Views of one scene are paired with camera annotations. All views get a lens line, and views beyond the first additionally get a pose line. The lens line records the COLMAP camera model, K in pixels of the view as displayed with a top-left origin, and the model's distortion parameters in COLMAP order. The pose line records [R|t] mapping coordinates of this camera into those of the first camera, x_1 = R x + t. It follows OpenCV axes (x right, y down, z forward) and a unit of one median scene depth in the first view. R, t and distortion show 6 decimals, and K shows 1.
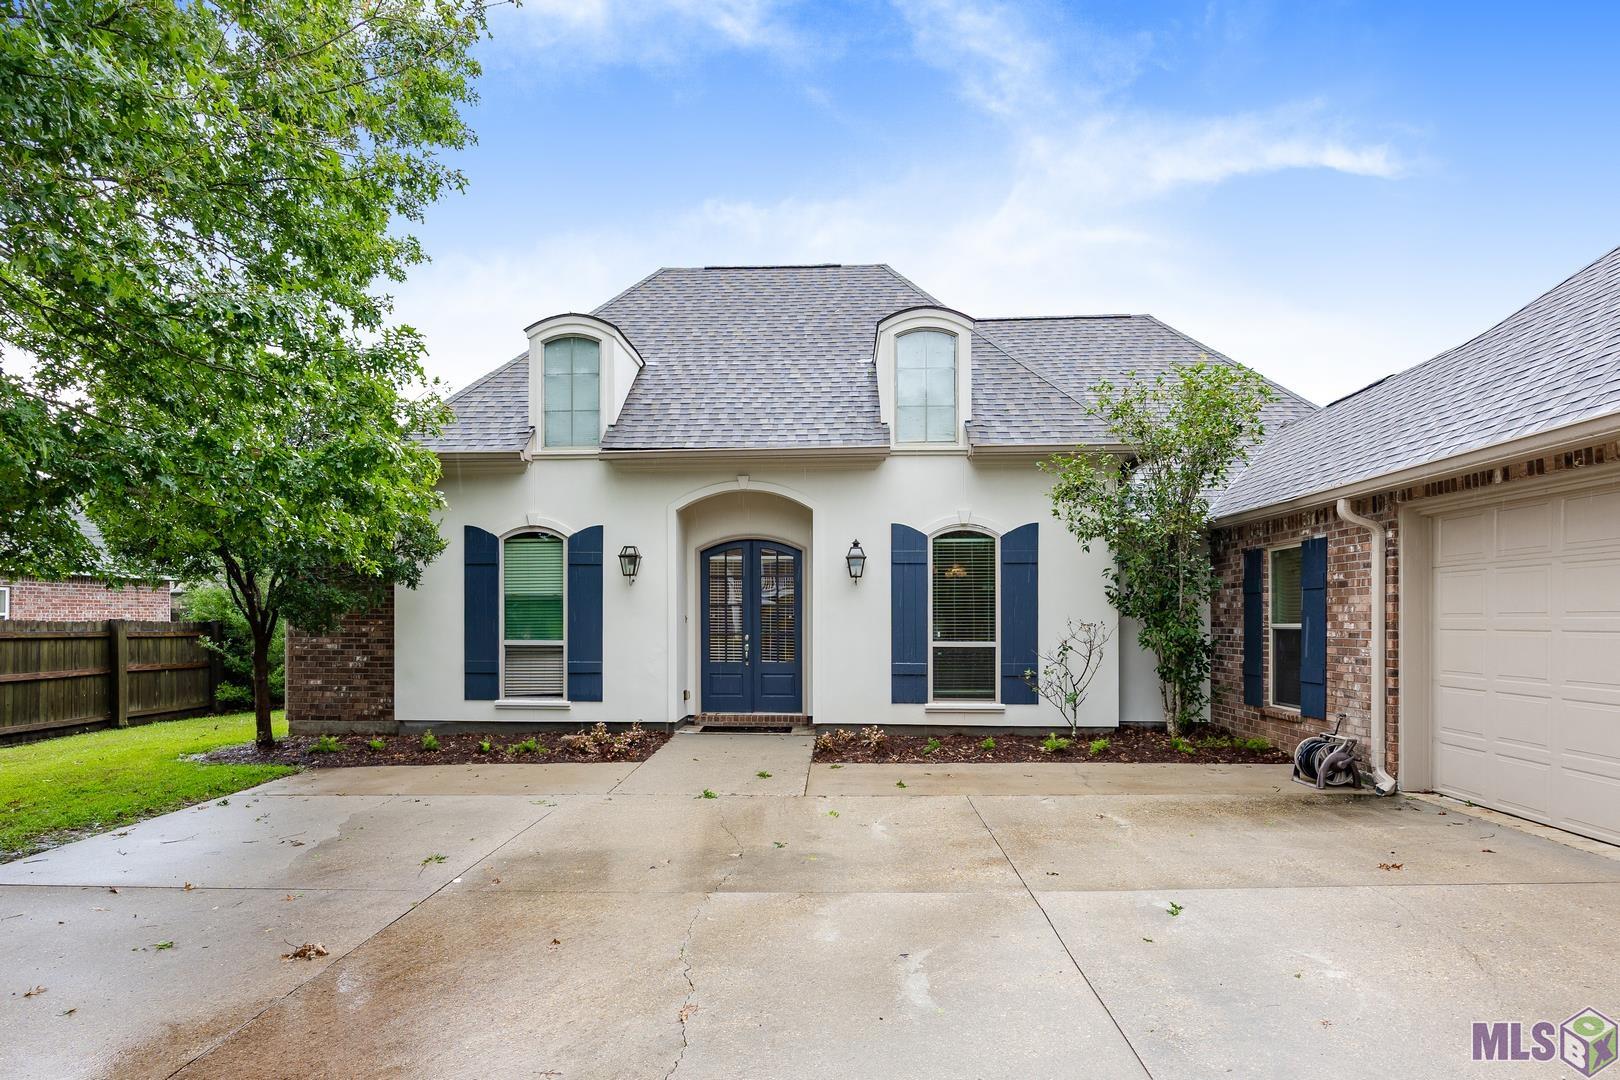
lens RADIAL K [[930.6, 0, 775.2], [0, 930.6, 612.8], [0, 0, 1]] dist [-0.009925, 0.000224]
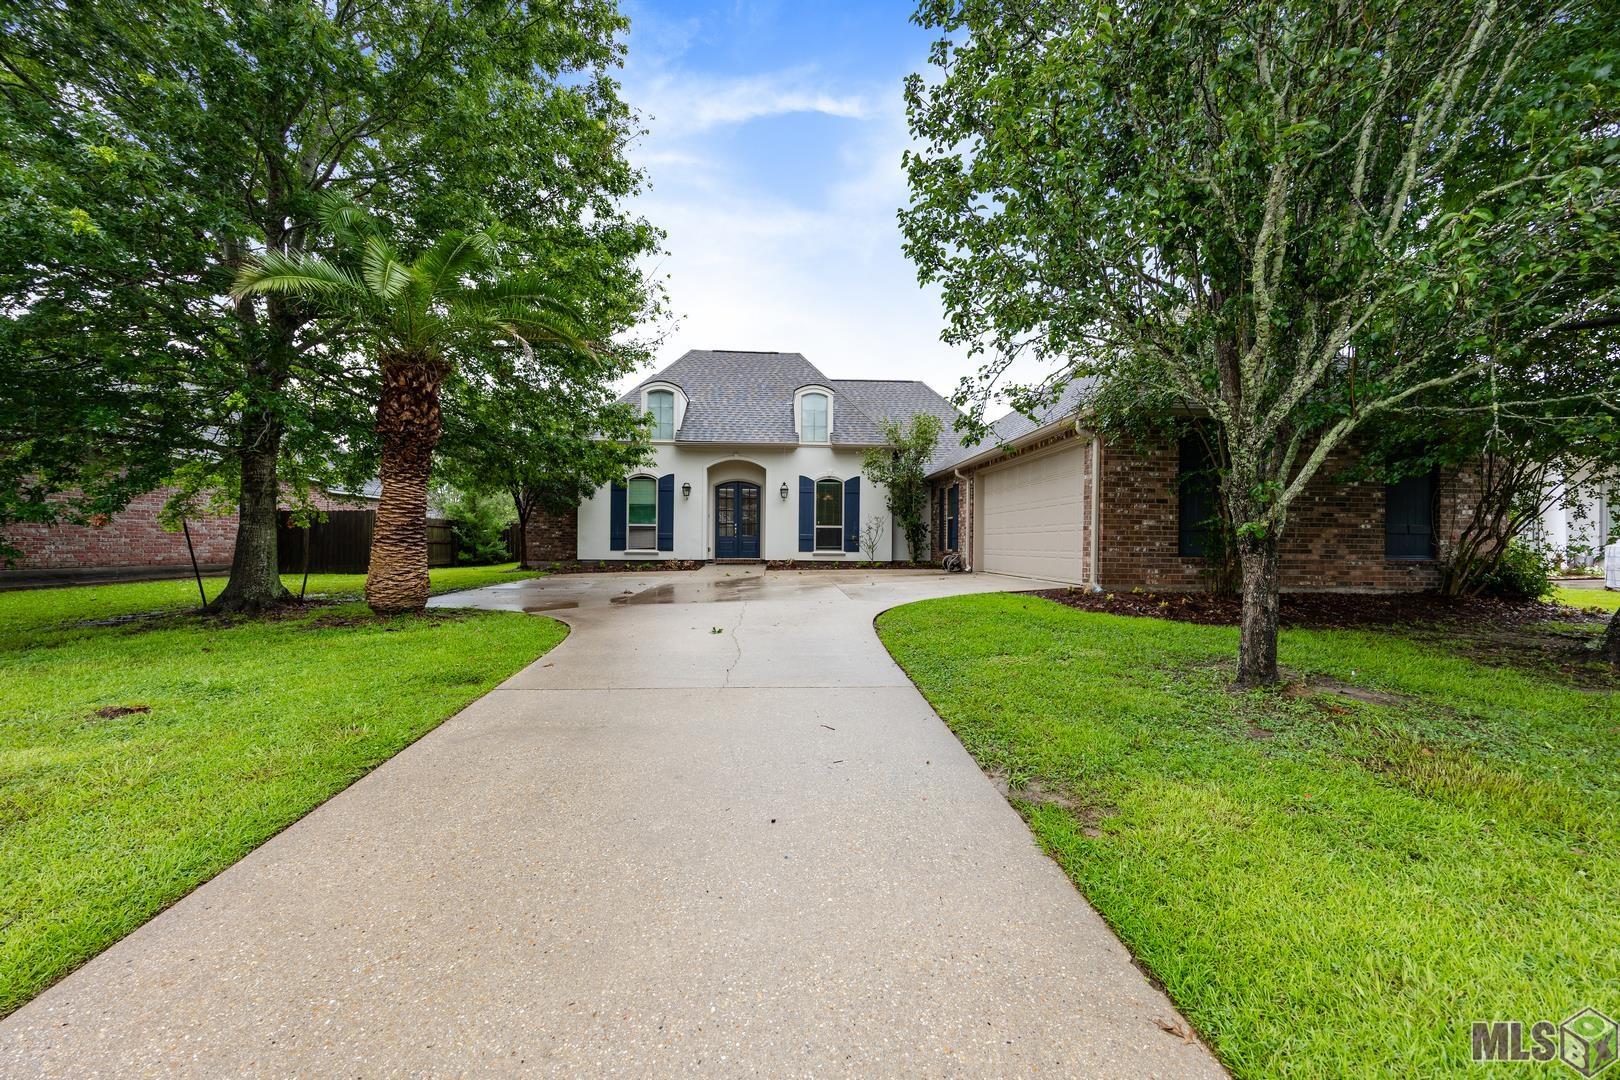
lens RADIAL K [[613.5, 0, 818.9], [0, 613.5, 548.1], [0, 0, 1]] dist [-0.002257, 0.000033]
pose [[0.990264, 0.003192, 0.139168, -0.042051], [-0.005696, 0.999829, 0.017598, 0.061063], [-0.139088, -0.018220, 0.990112, -0.557047]]
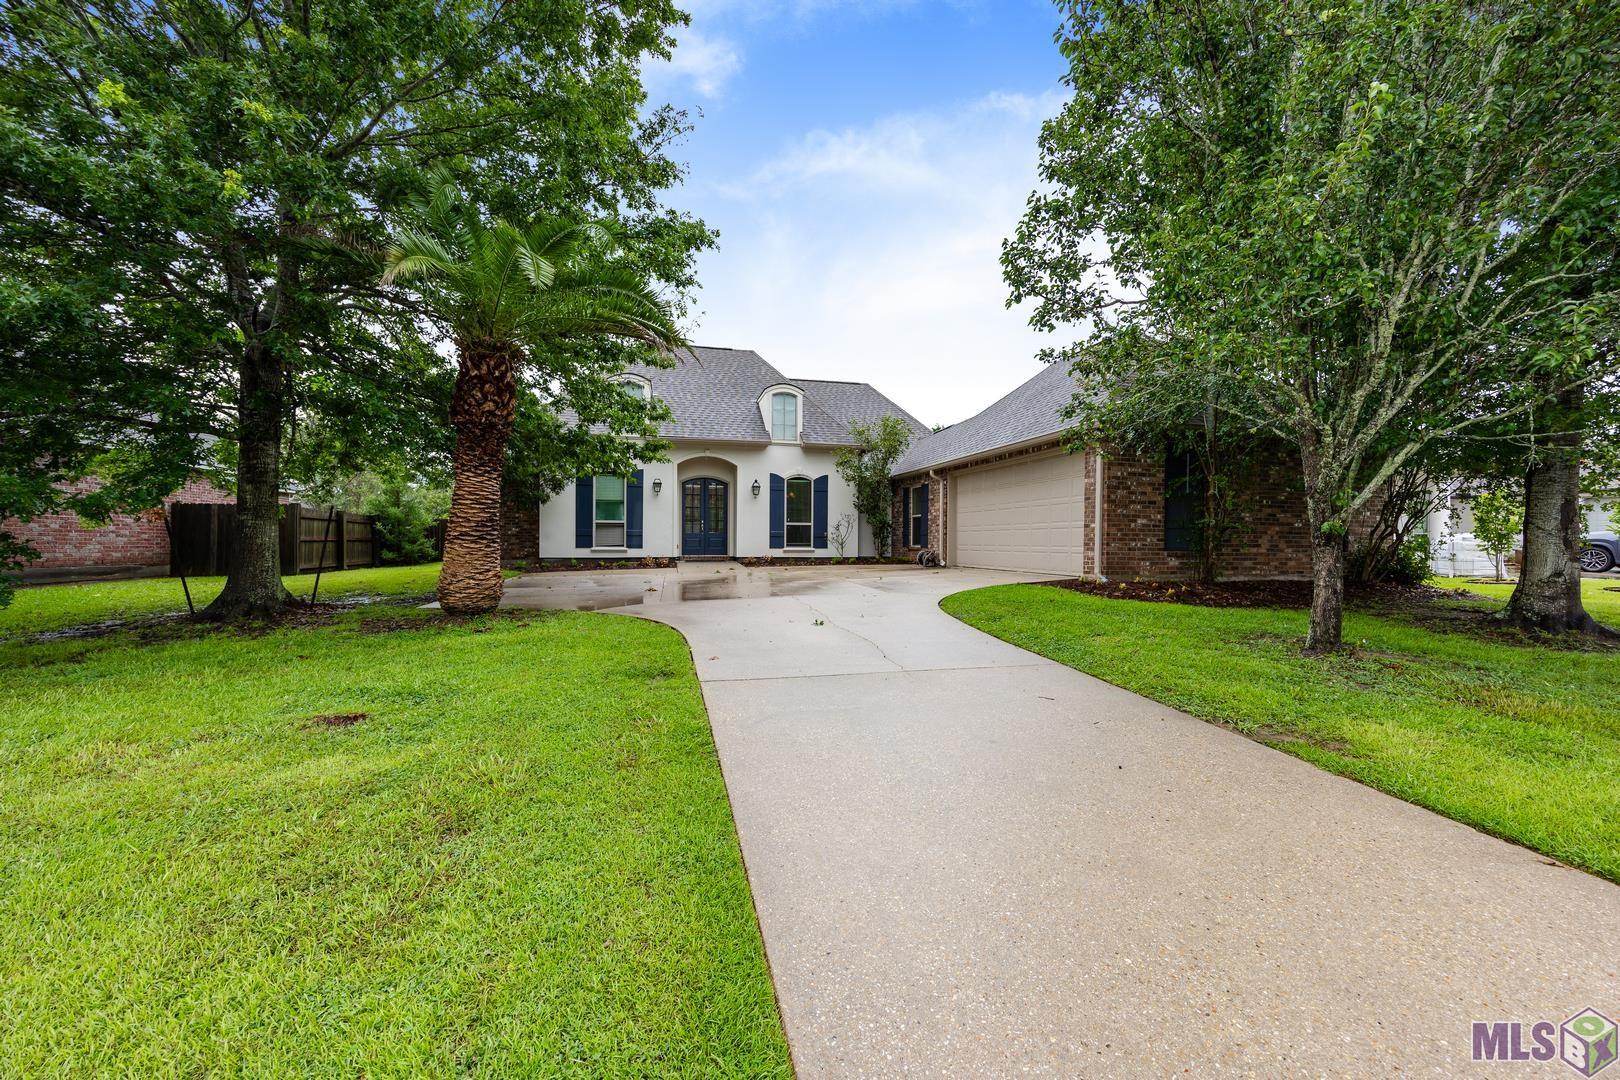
lens RADIAL K [[613.5, 0, 821.1], [0, 613.5, 549.4], [0, 0, 1]] dist [-0.002257, 0.000033]
pose [[0.949141, -0.002269, 0.314843, -0.248383], [-0.005354, 0.999713, 0.023346, 0.062772], [-0.314806, -0.023844, 0.948857, -0.547545]]
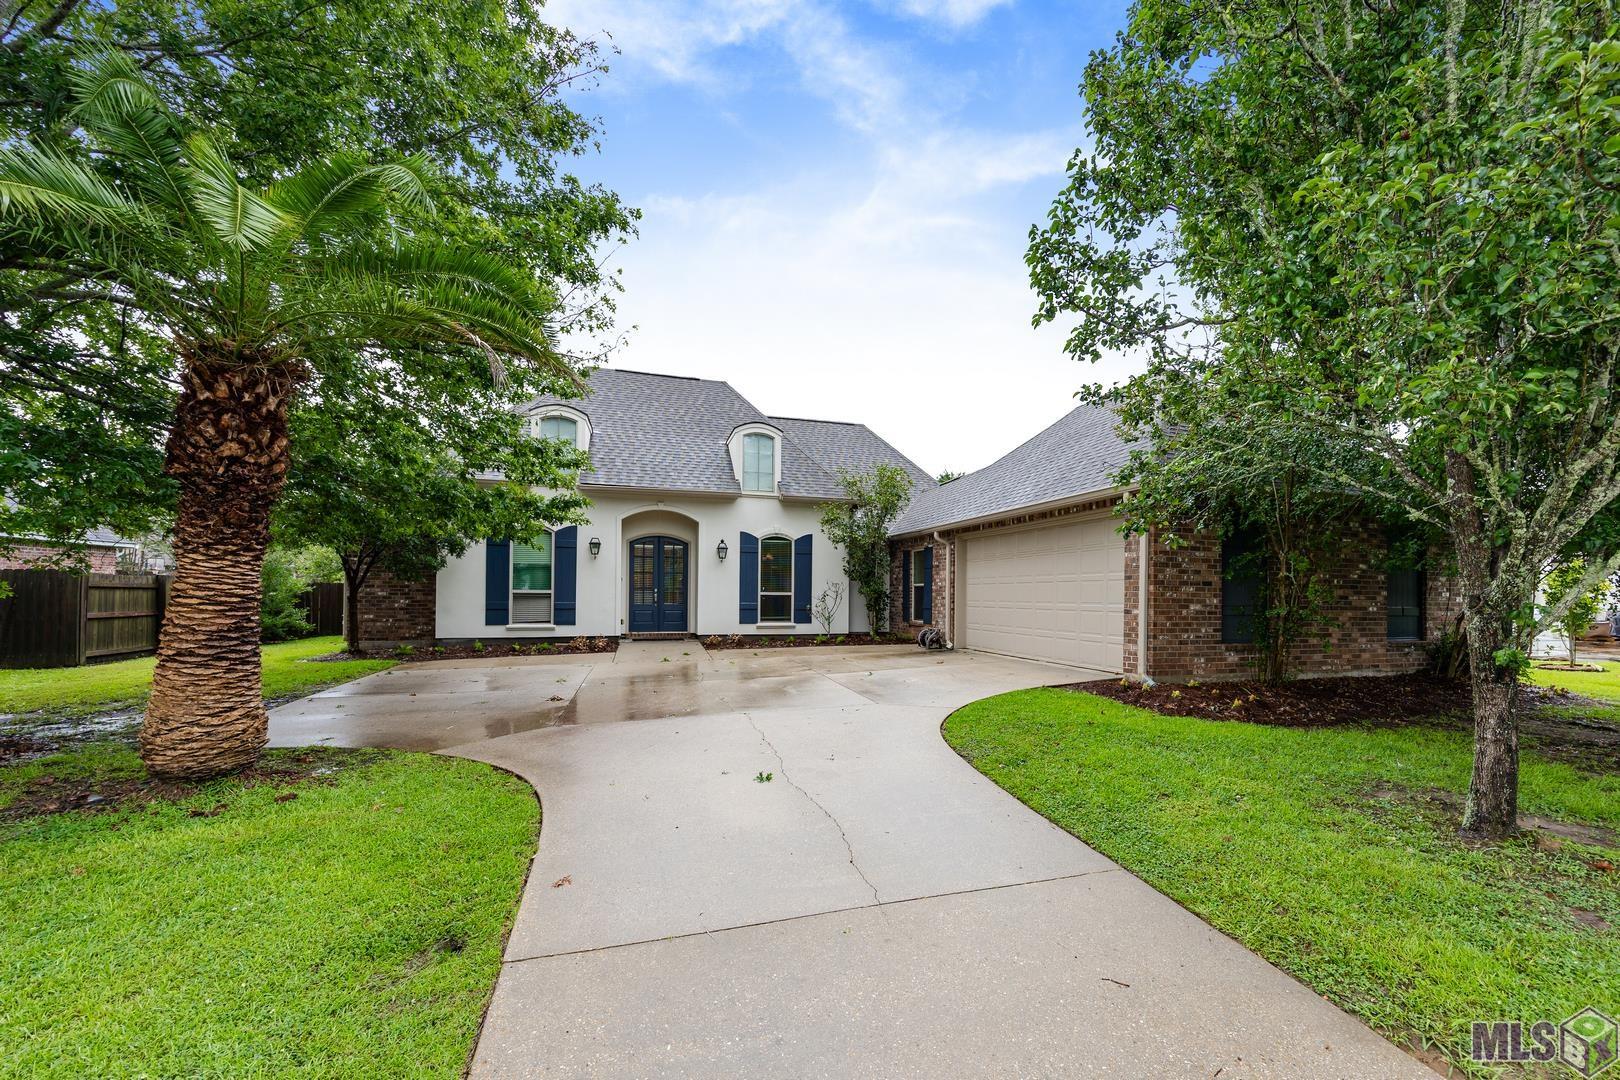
lens RADIAL K [[673.7, 0, 878.9], [0, 673.7, 594.6], [0, 0, 1]] dist [-0.002675, -0.000379]
pose [[0.917981, 0.005173, 0.396590, -0.168023], [-0.009193, 0.999924, 0.008237, 0.022138], [-0.396517, -0.011207, 0.917959, -0.414766]]
